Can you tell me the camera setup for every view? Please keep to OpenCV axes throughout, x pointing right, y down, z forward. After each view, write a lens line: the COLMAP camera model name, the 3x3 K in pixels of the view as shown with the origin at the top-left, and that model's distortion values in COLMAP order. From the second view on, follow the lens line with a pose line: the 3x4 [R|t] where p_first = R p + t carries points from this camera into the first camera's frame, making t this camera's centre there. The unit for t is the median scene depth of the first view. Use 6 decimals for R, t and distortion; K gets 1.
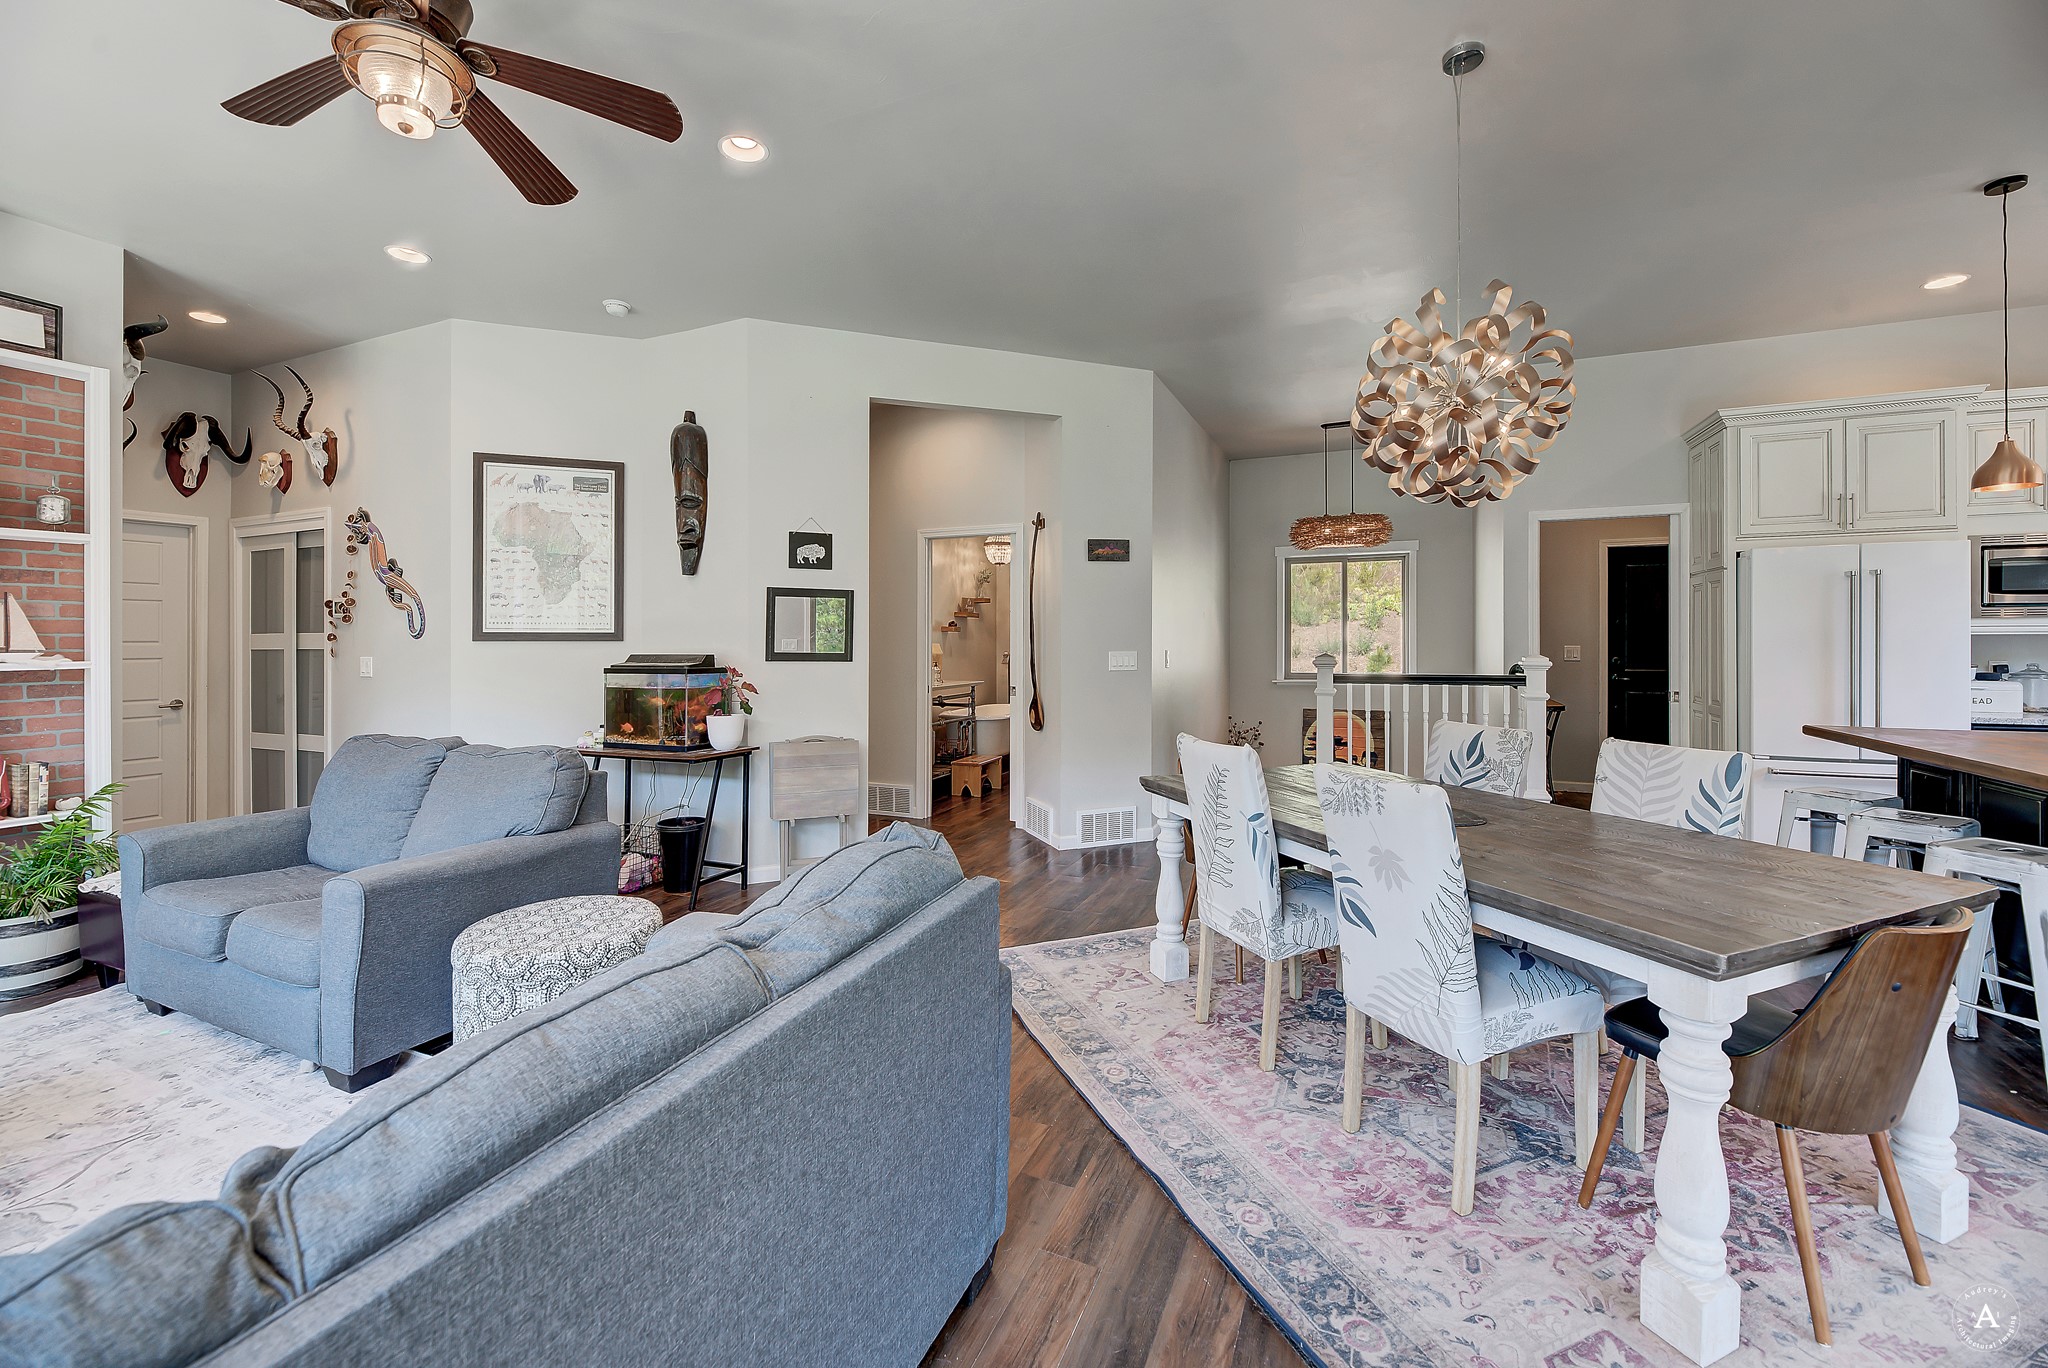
lens RADIAL K [[834.8, 0, 979.0], [0, 834.8, 638.7], [0, 0, 1]] dist [-0.001264, -0.000823]
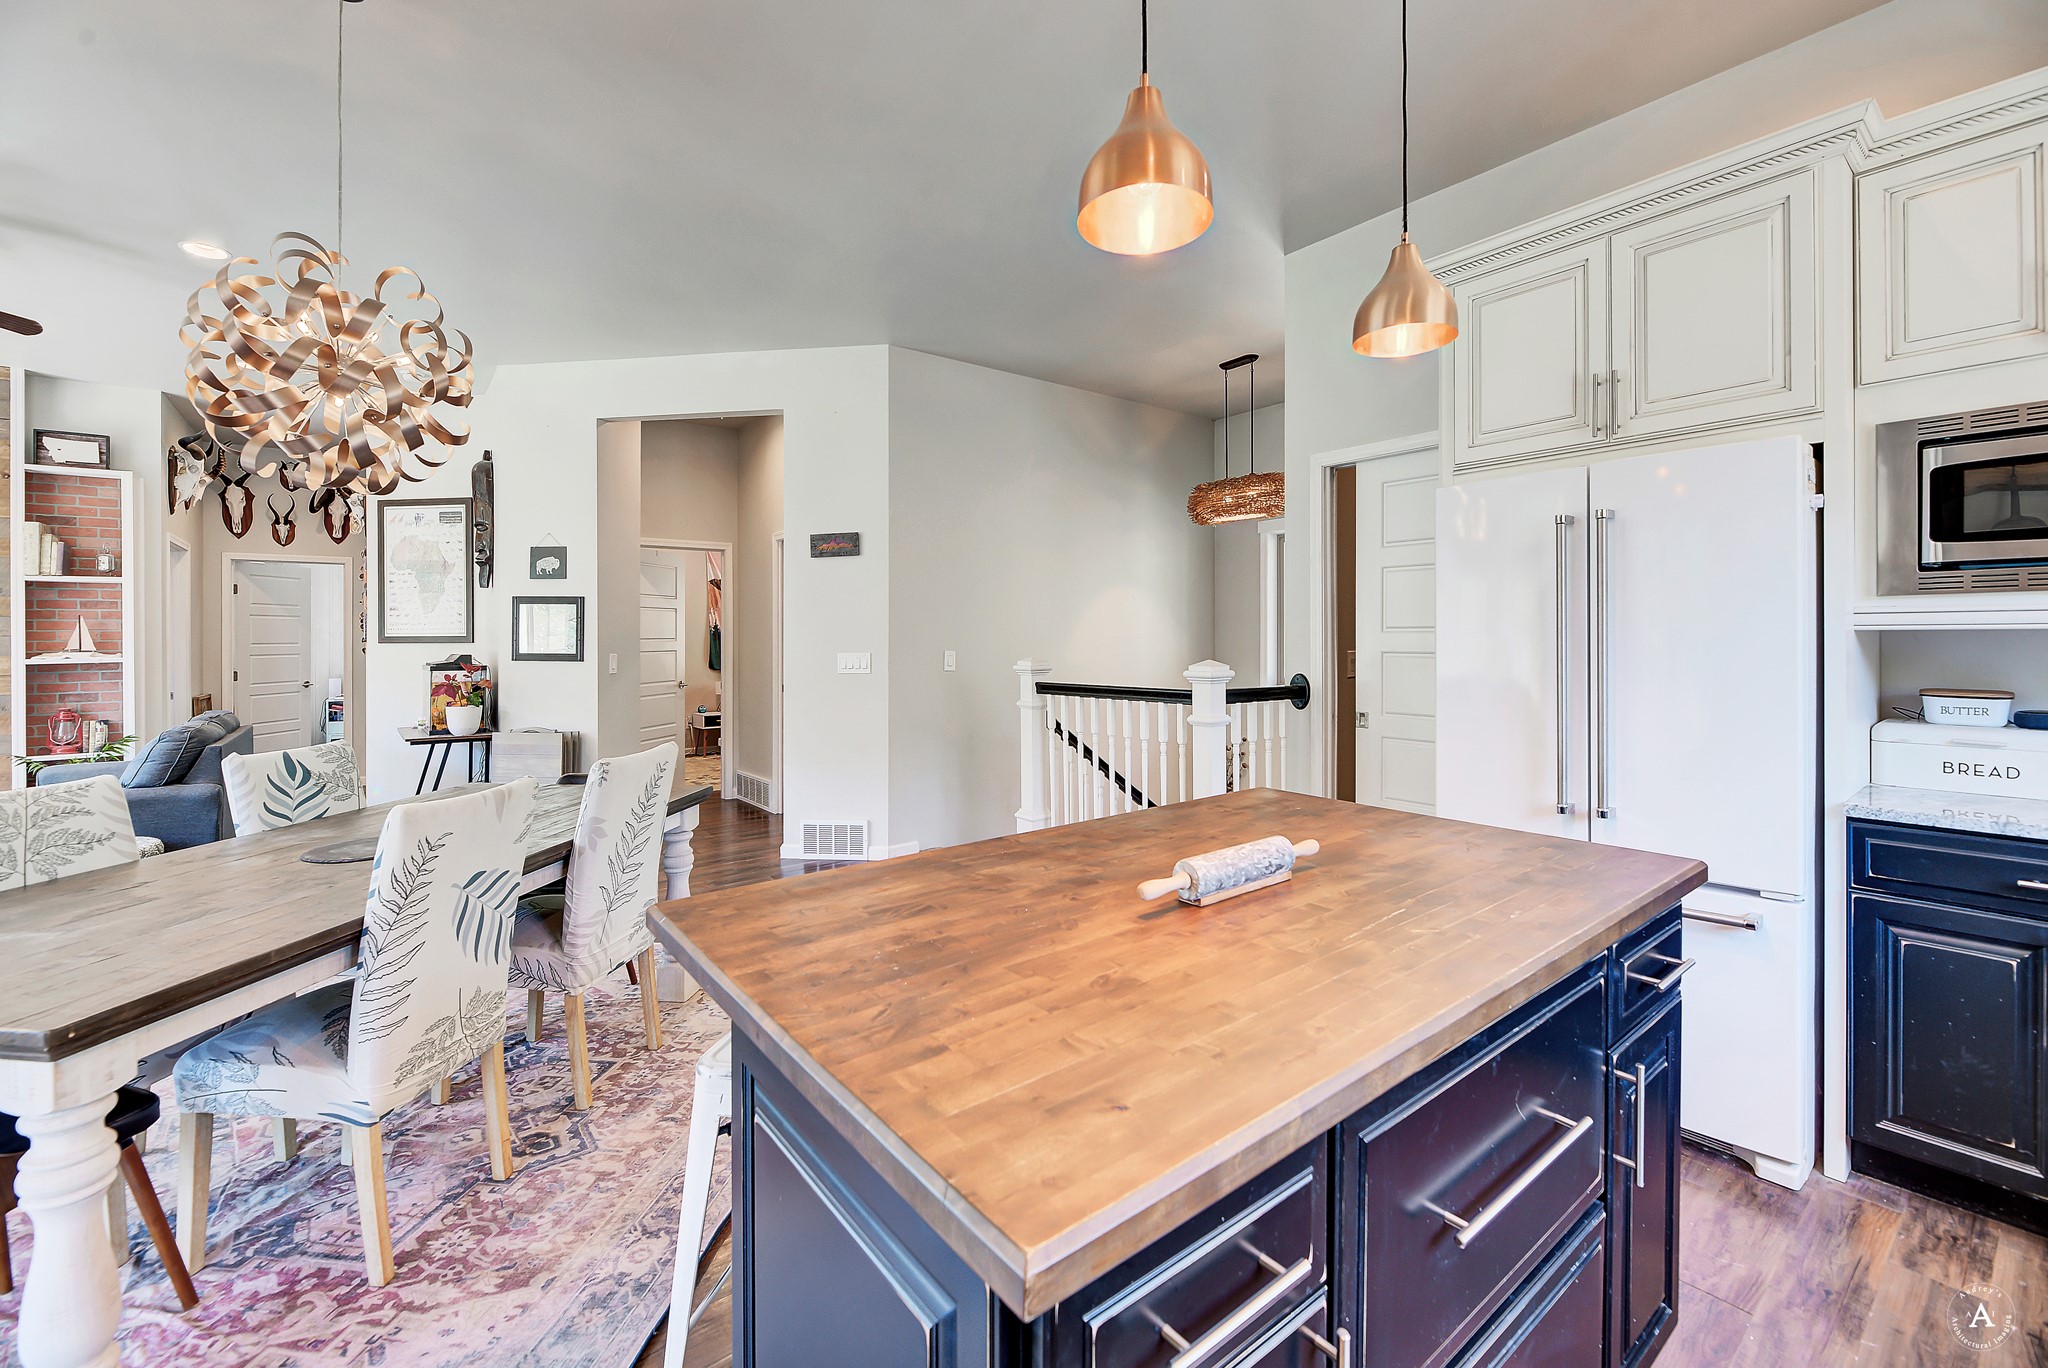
lens RADIAL K [[834.8, 0, 948.4], [0, 834.8, 644.7], [0, 0, 1]] dist [-0.001264, -0.000823]
pose [[0.876789, -0.000027, -0.480875, 0.816501], [0.005648, 0.999932, 0.010241, -0.003581], [0.480842, -0.011695, 0.876729, 0.276649]]
